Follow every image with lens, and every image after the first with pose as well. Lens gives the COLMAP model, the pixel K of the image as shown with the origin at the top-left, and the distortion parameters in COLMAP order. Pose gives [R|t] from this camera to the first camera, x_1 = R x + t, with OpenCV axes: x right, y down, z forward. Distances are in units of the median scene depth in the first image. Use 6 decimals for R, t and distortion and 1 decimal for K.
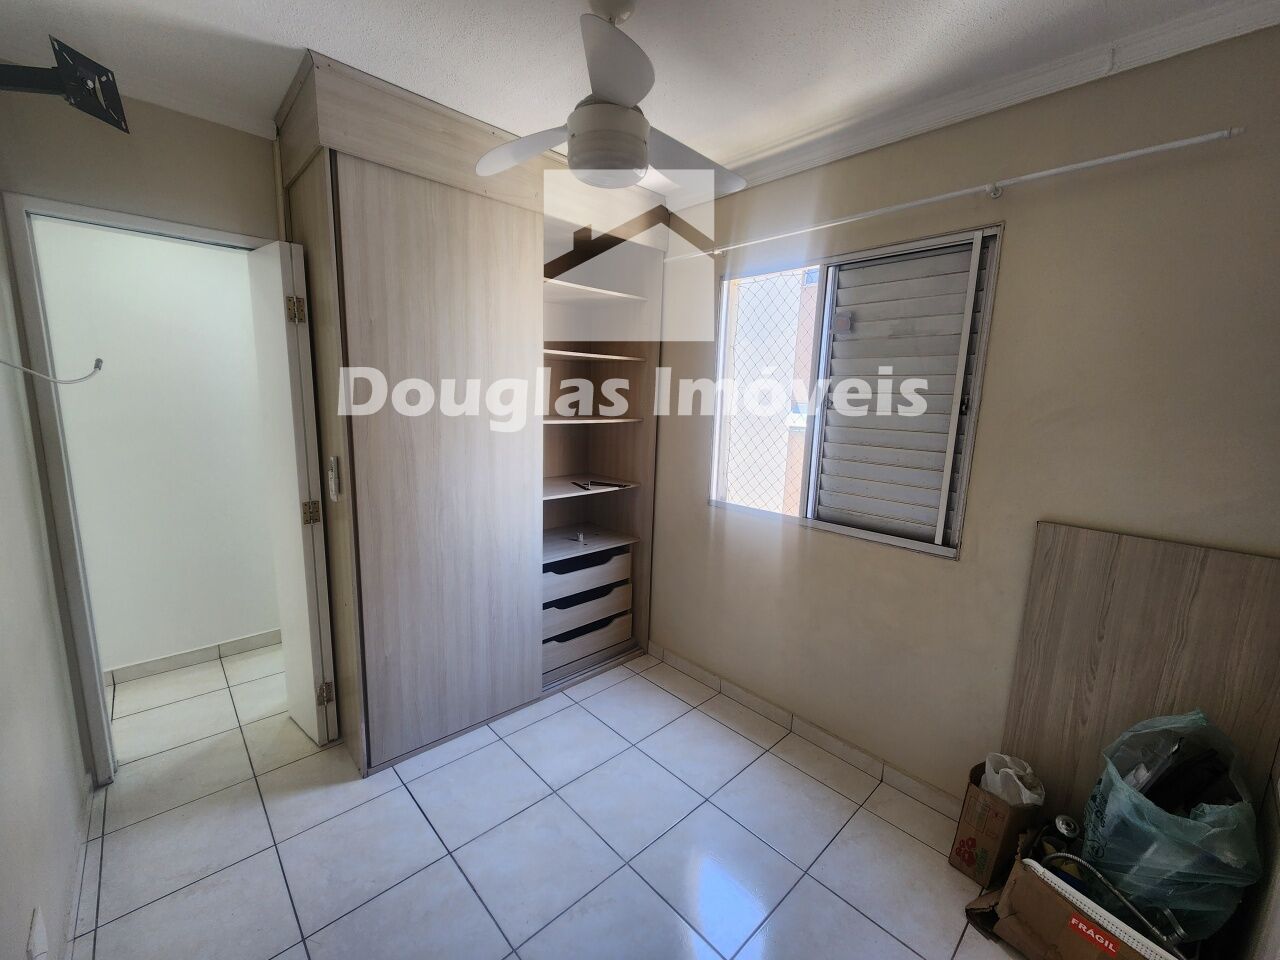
lens RADIAL K [[519.6, 0, 640.2], [0, 519.6, 483.6], [0, 0, 1]] dist [0.004776, -0.000426]
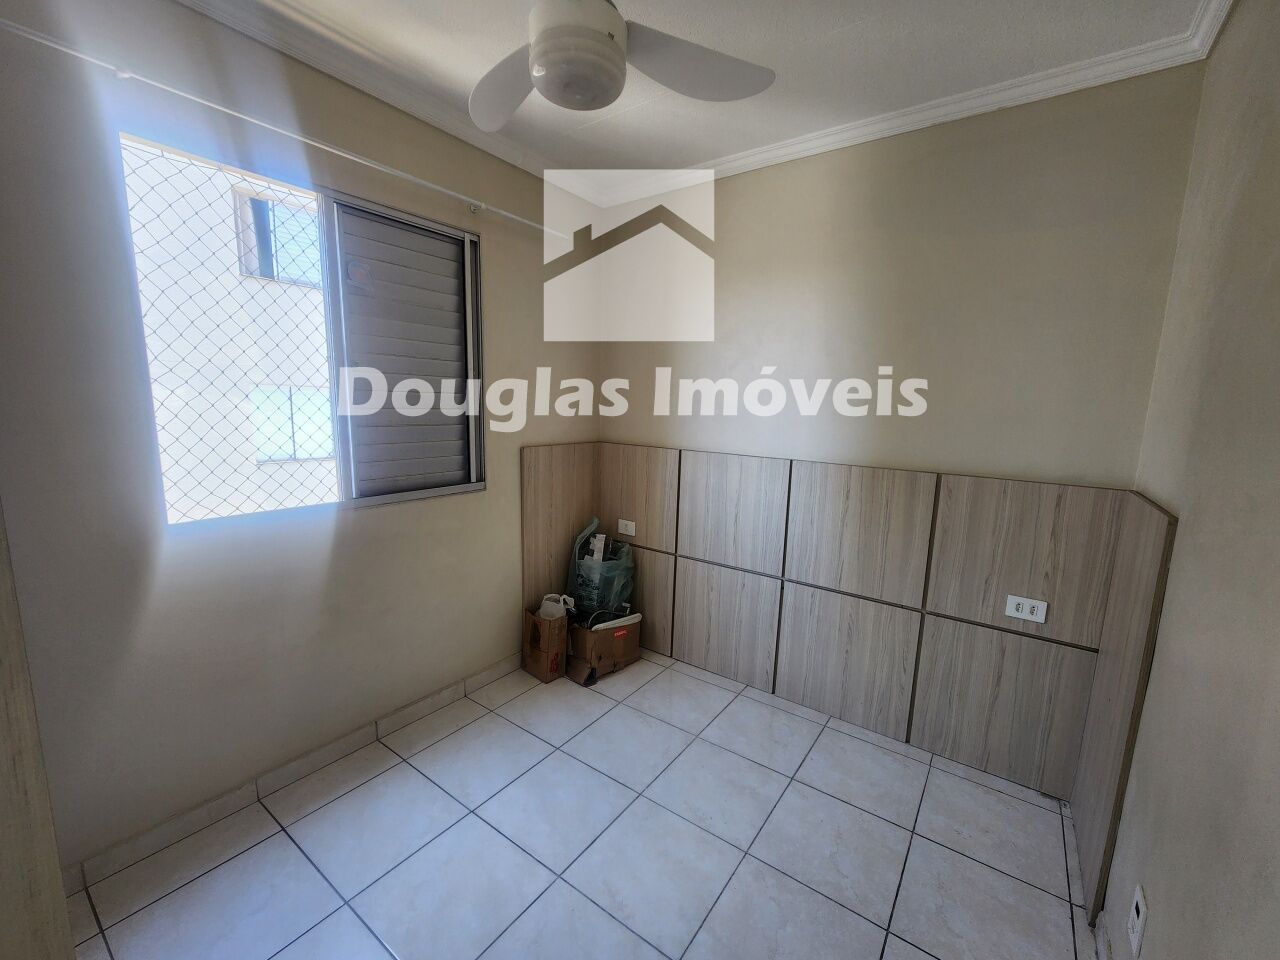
lens RADIAL K [[524.4, 0, 642.1], [0, 524.4, 485.1], [0, 0, 1]] dist [0.004868, -0.000020]
pose [[-0.182044, -0.188932, 0.964969, -0.738021], [0.134841, 0.967299, 0.214826, -0.094316], [-0.974001, 0.169225, -0.150615, 0.810358]]
